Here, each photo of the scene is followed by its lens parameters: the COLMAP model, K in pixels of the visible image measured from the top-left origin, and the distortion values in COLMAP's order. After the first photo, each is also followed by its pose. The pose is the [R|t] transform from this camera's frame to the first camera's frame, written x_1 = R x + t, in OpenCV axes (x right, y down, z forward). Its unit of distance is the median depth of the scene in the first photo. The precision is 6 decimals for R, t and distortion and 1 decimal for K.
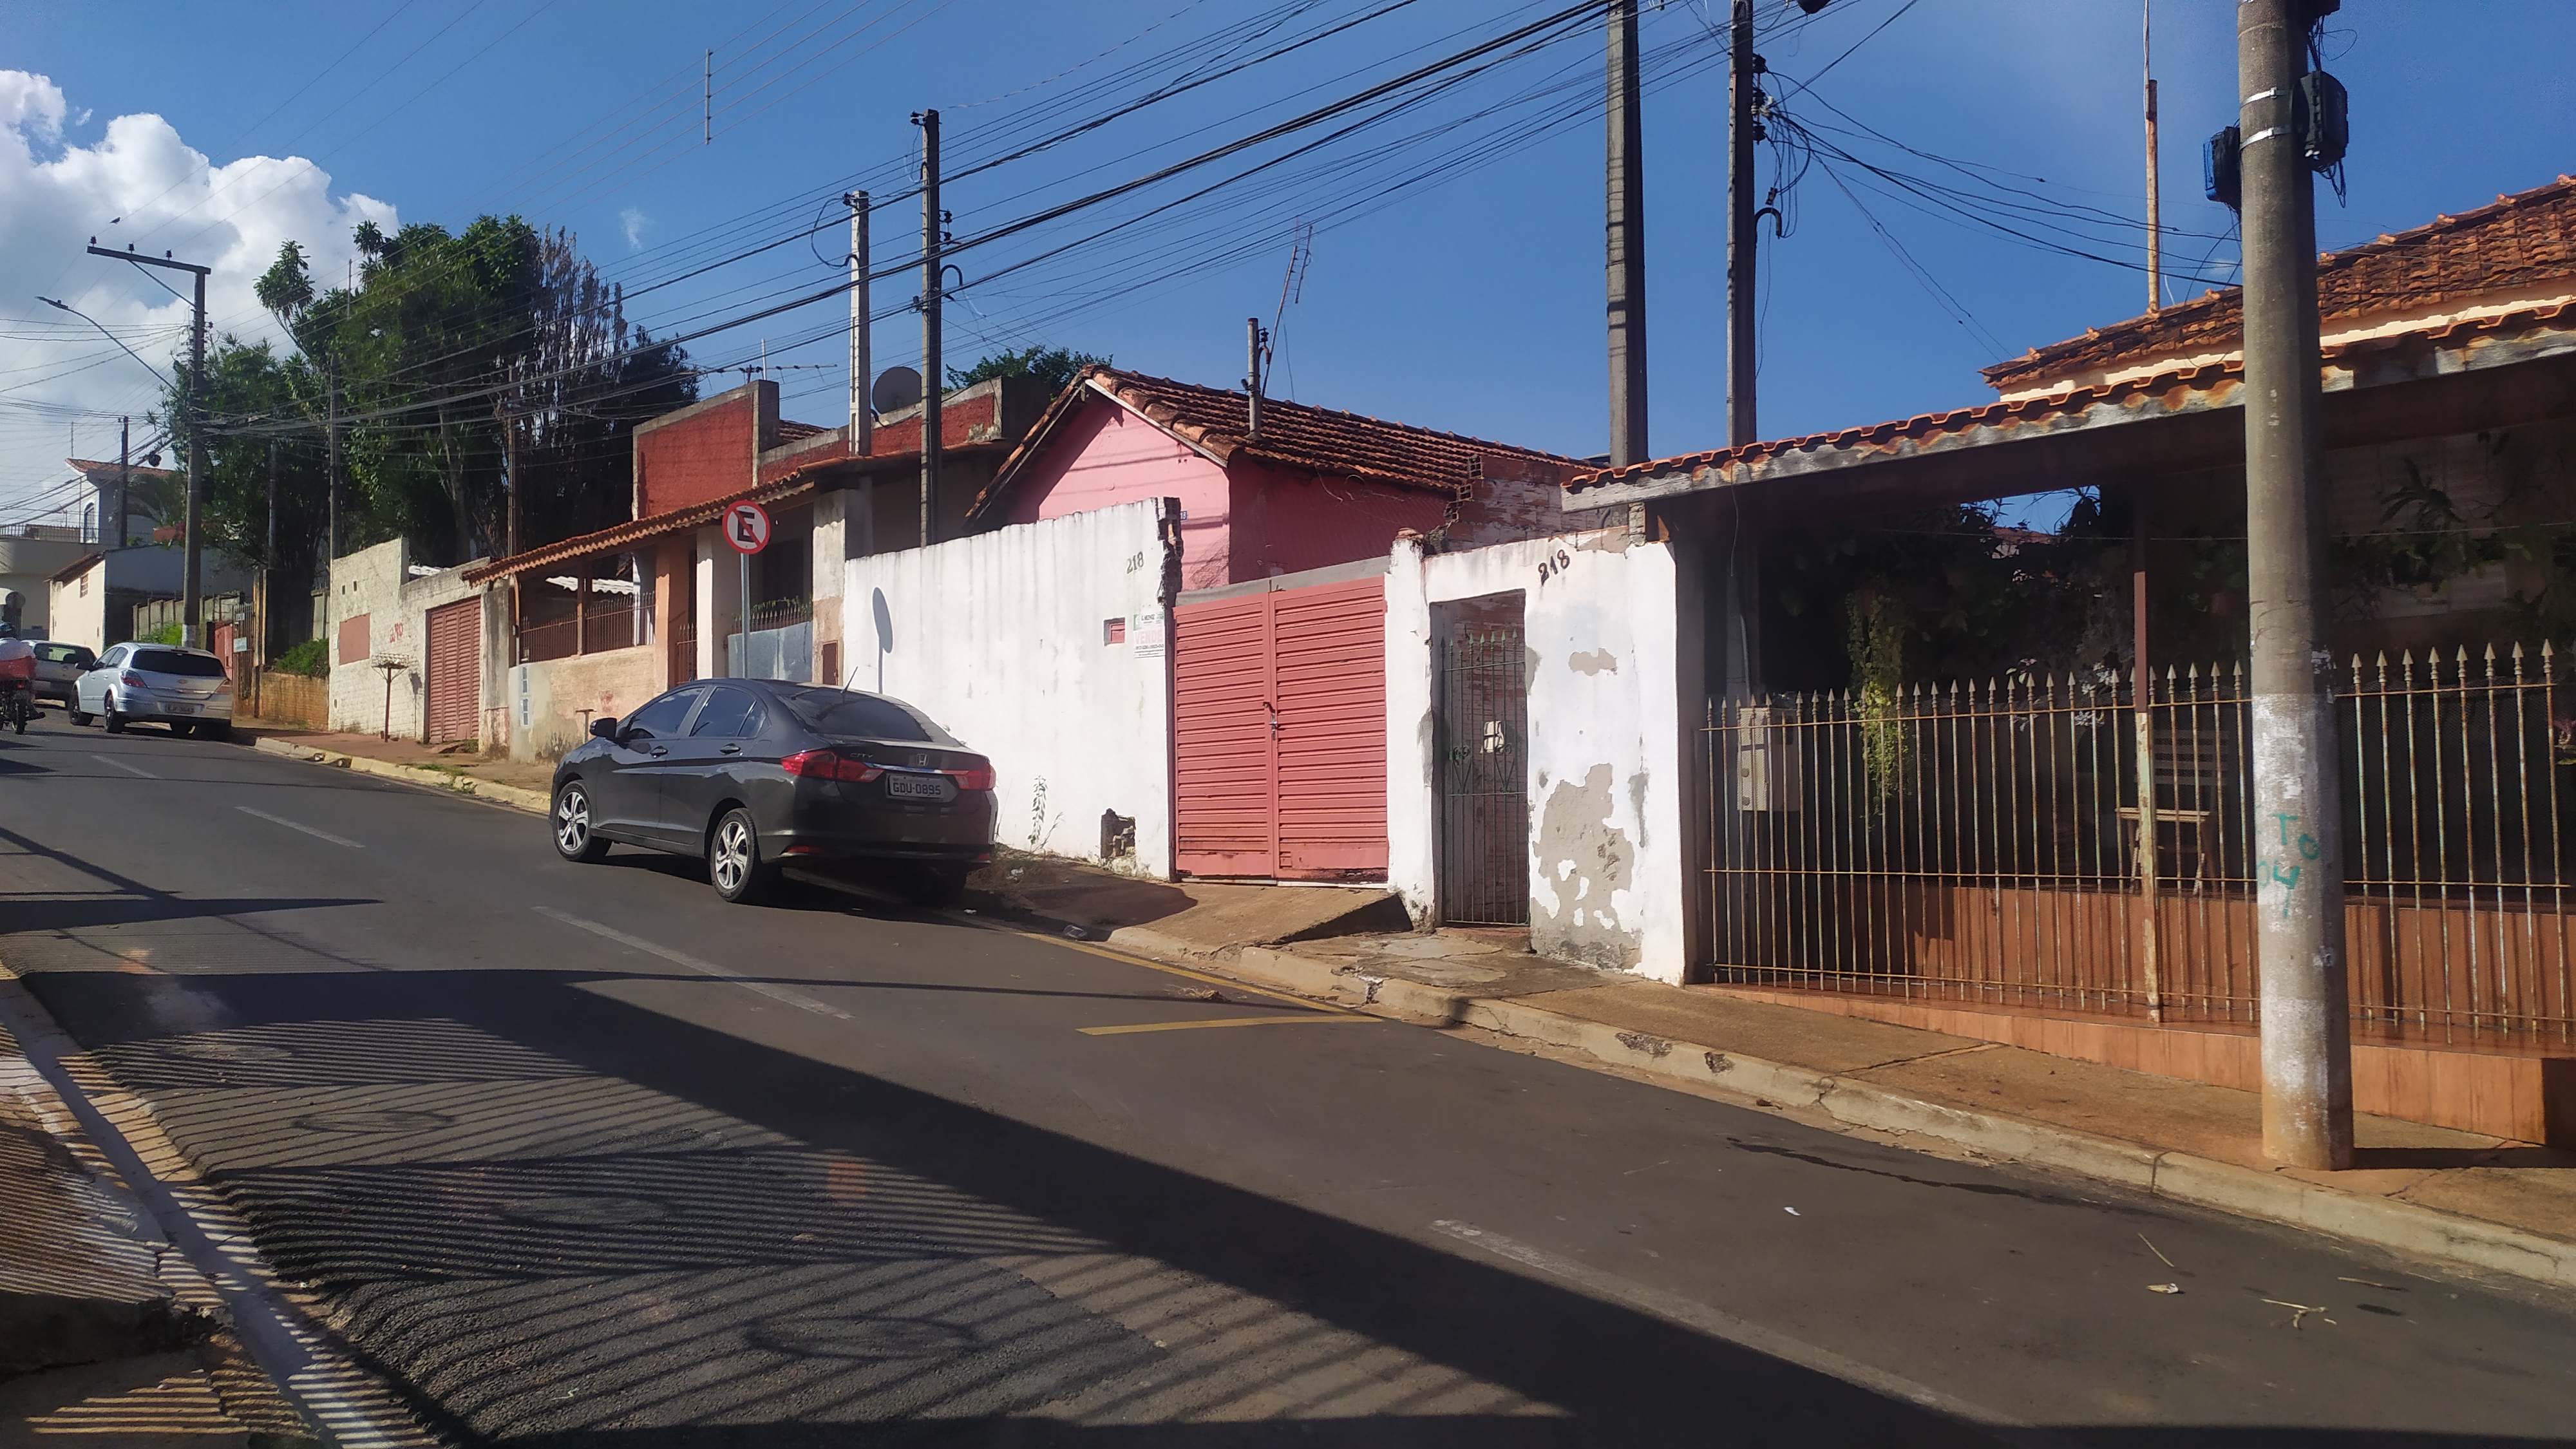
lens RADIAL K [[1879.6, 0, 1288.0], [0, 1879.6, 724.5], [0, 0, 1]] dist [-0.006710, -0.000655]
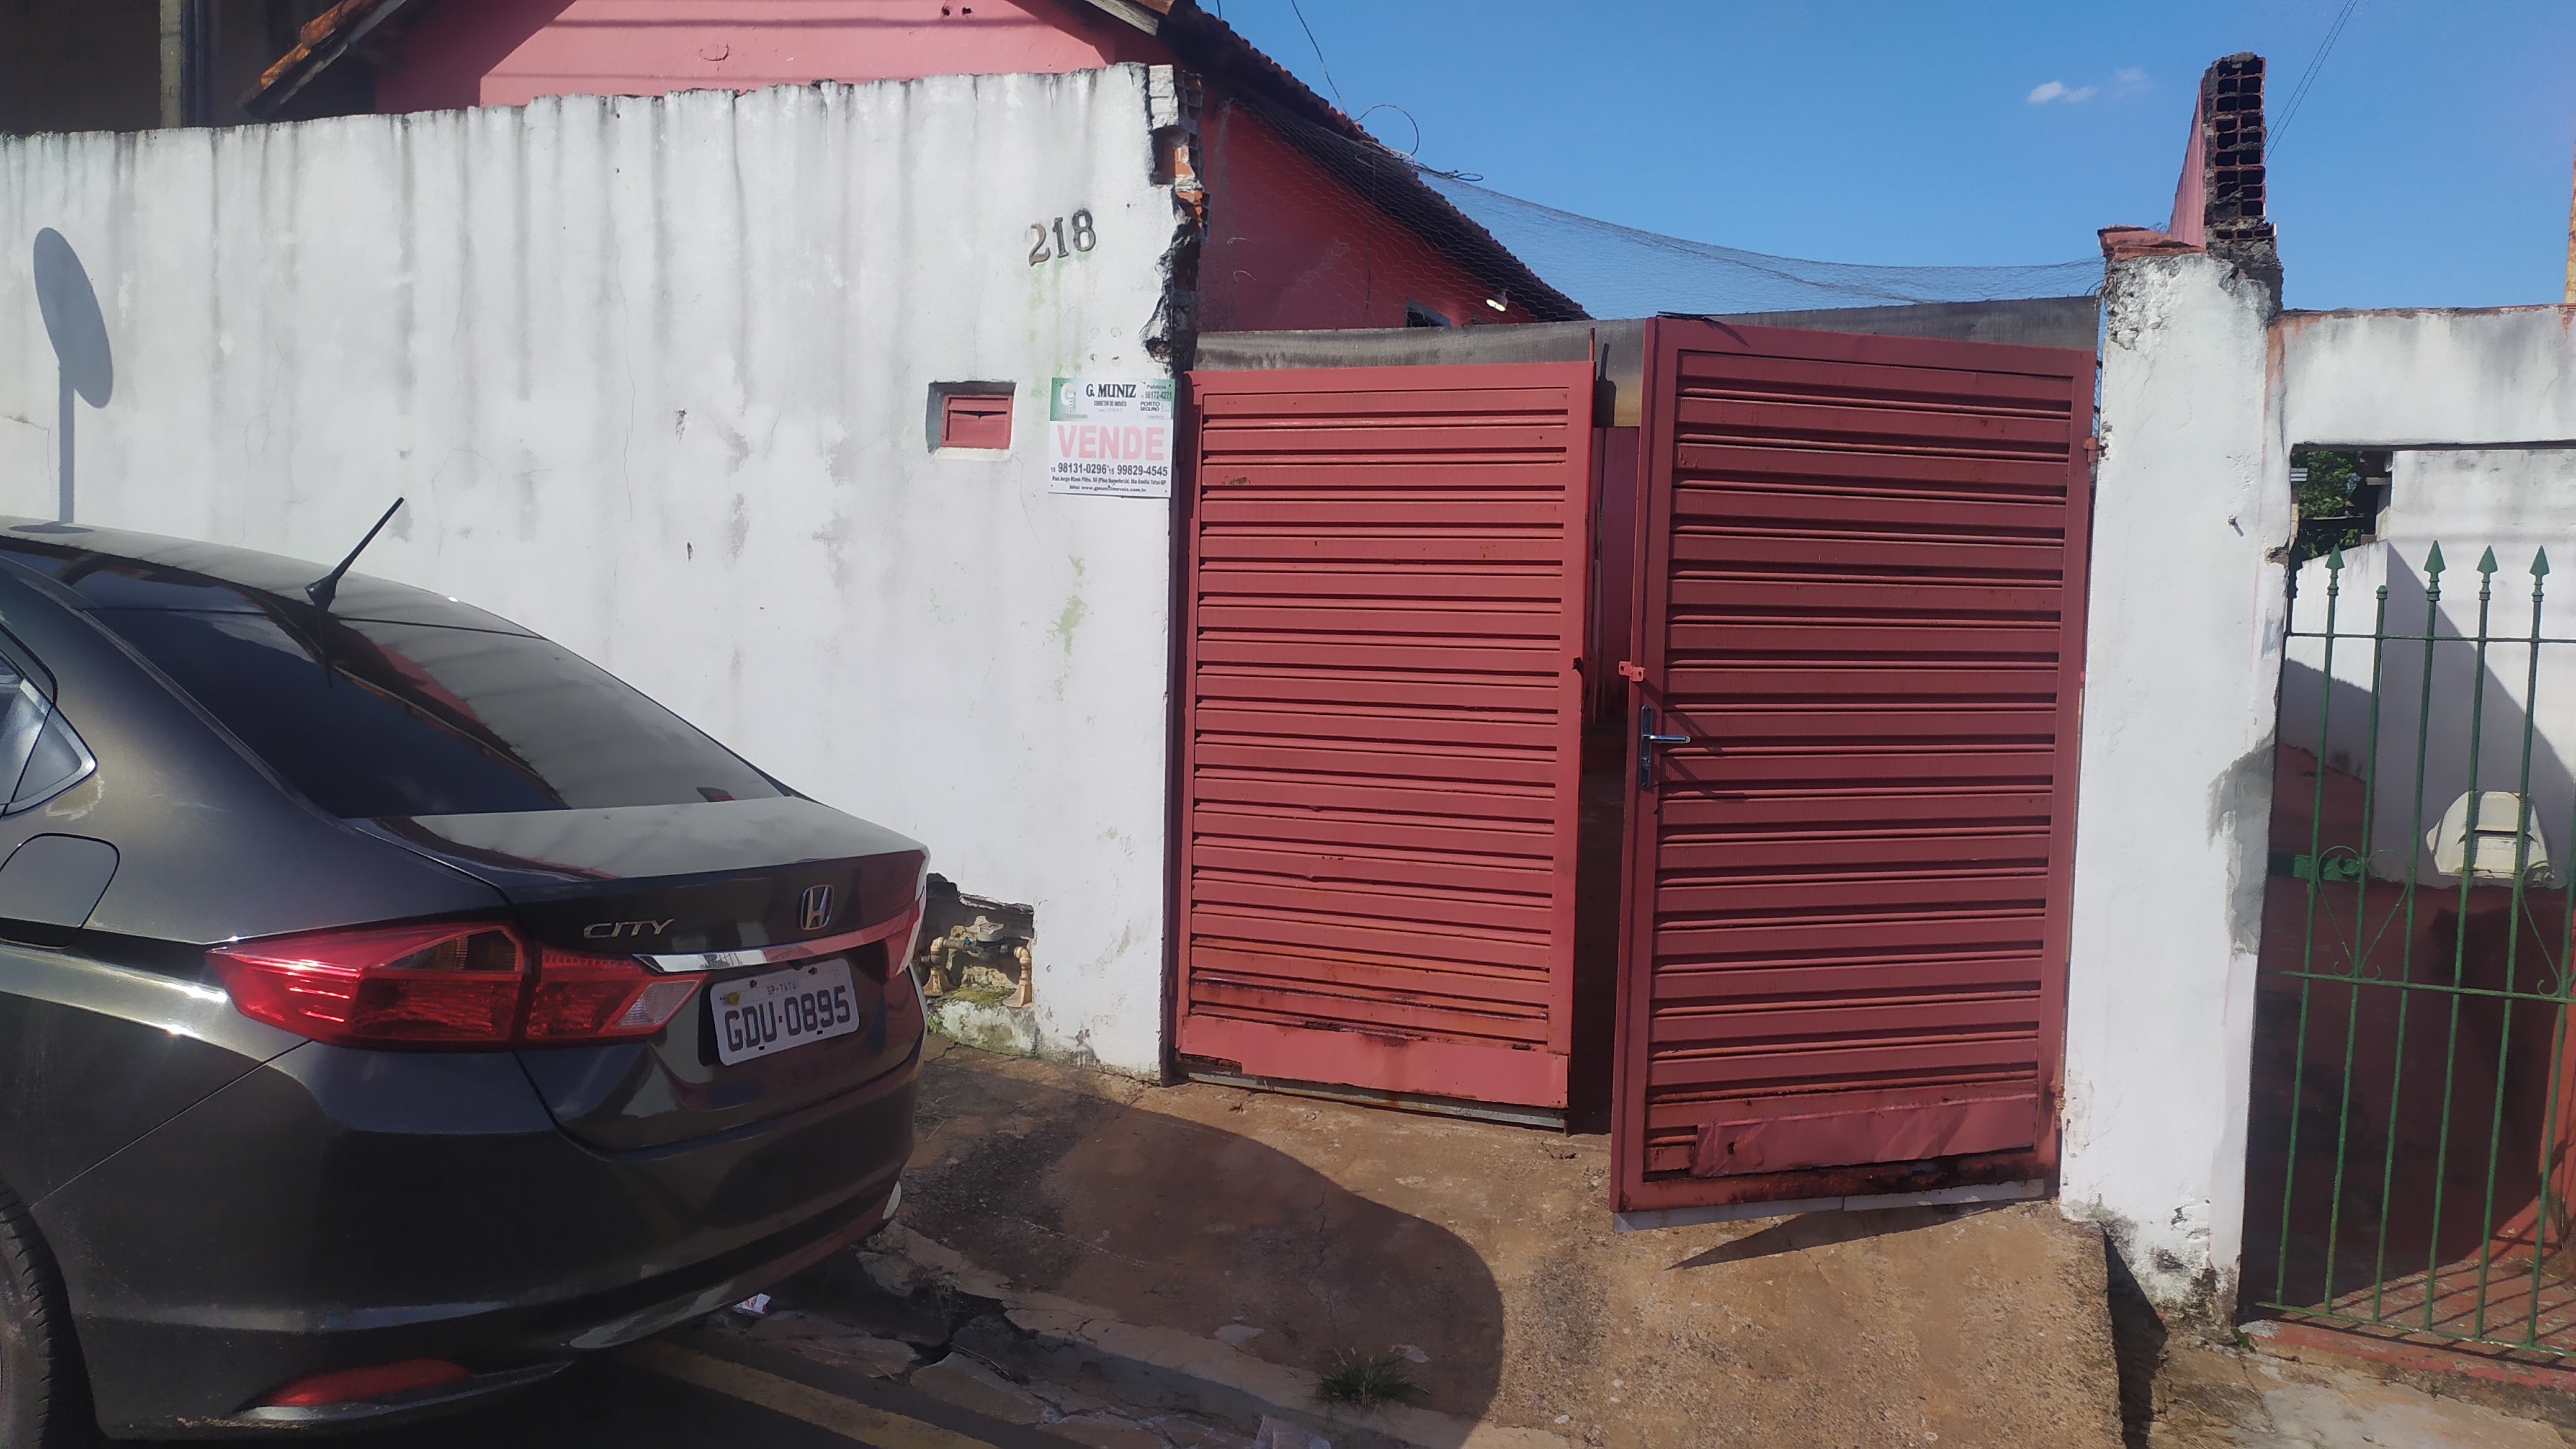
lens RADIAL K [[1980.6, 0, 1288.0], [0, 1980.6, 724.5], [0, 0, 1]] dist [0.050553, -0.084756]
pose [[0.887979, -0.001528, 0.459882, -0.227004], [-0.055174, 0.992418, 0.109833, -0.036545], [-0.456563, -0.122902, 0.881161, 0.630333]]
